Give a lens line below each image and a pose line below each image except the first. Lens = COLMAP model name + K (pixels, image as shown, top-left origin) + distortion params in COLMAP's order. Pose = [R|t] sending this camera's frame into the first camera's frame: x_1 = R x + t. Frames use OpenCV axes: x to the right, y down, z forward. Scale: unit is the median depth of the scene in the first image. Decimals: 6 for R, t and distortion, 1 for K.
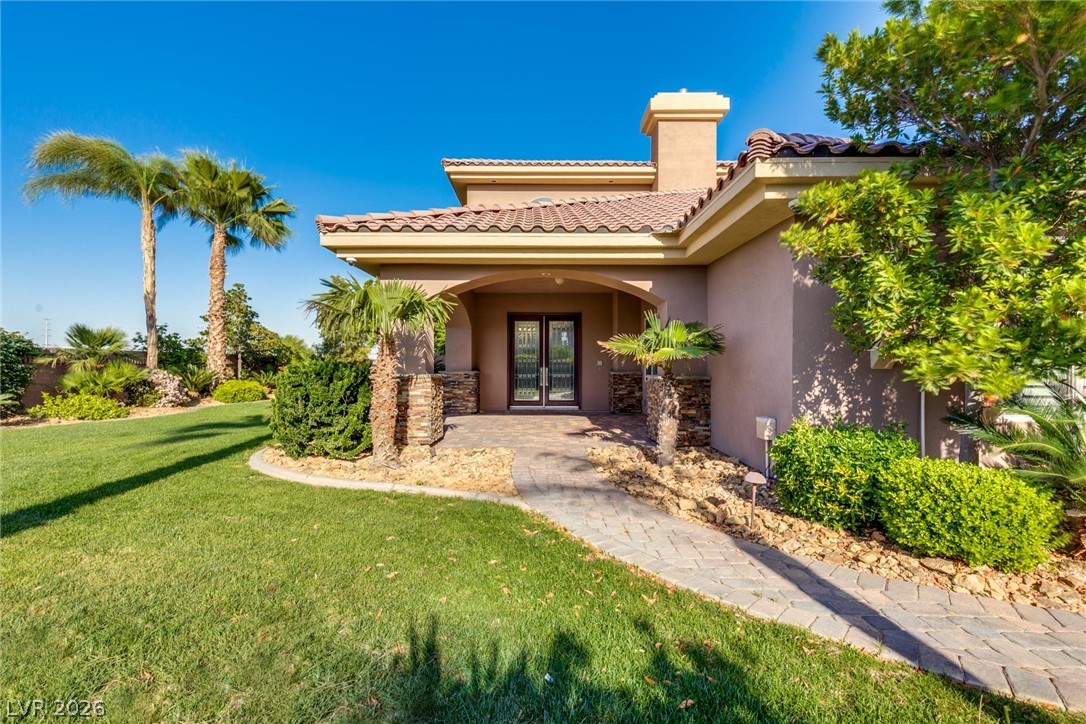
lens RADIAL K [[488.5, 0, 543.0], [0, 488.5, 362.0], [0, 0, 1]] dist [0.001114, 0.000012]
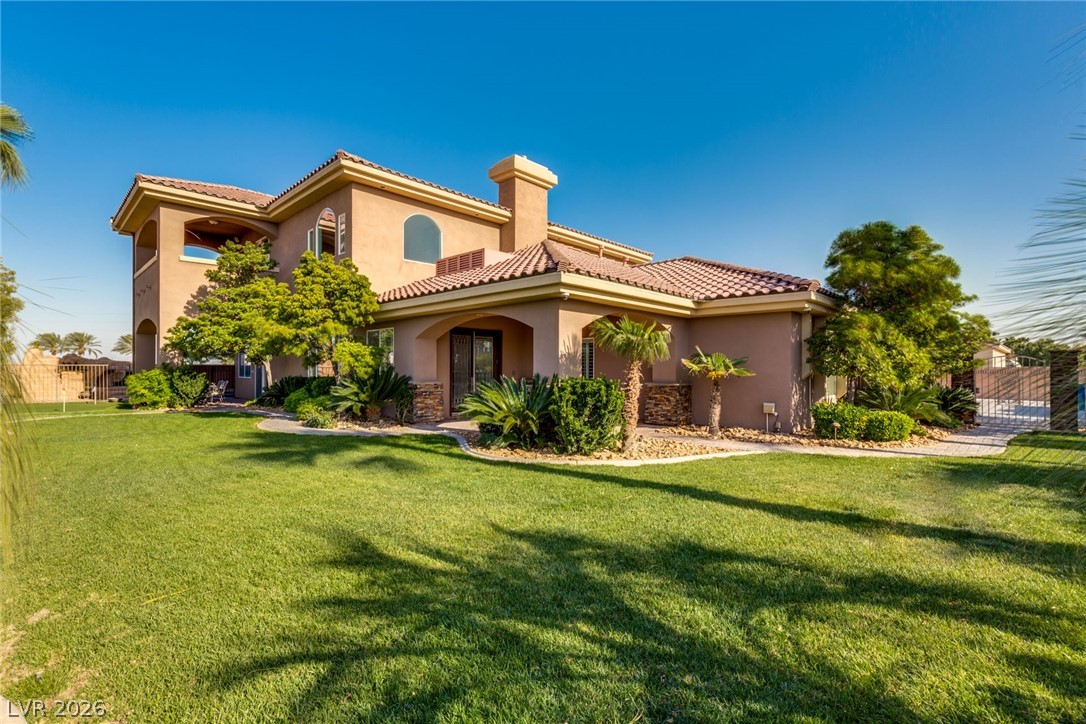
lens RADIAL K [[488.5, 0, 543.0], [0, 488.5, 362.0], [0, 0, 1]] dist [0.001114, 0.000012]
pose [[0.692159, 0.009739, 0.721679, -0.702869], [-0.007120, 0.999952, -0.006666, -0.016715], [-0.721710, -0.000525, 0.692195, 0.101309]]
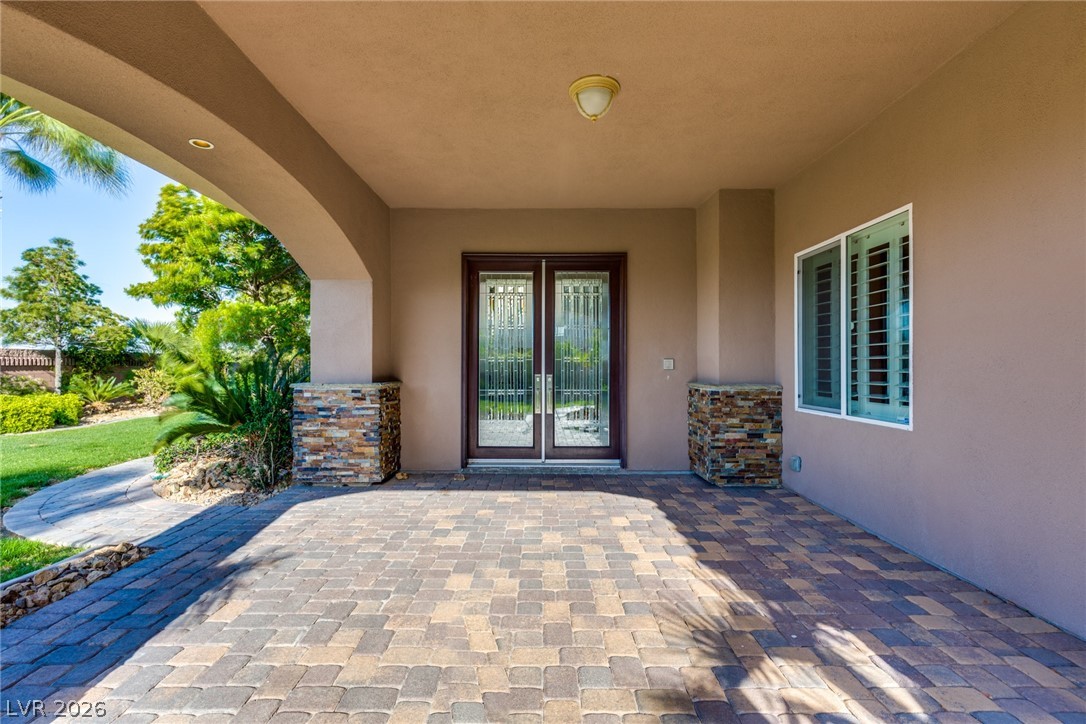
lens RADIAL K [[488.5, 0, 543.0], [0, 488.5, 362.0], [0, 0, 1]] dist [0.001114, 0.000012]
pose [[0.999999, 0.000373, 0.001306, 0.001022], [-0.000369, 0.999994, -0.003476, 0.001342], [-0.001307, 0.003475, 0.999993, 0.542321]]
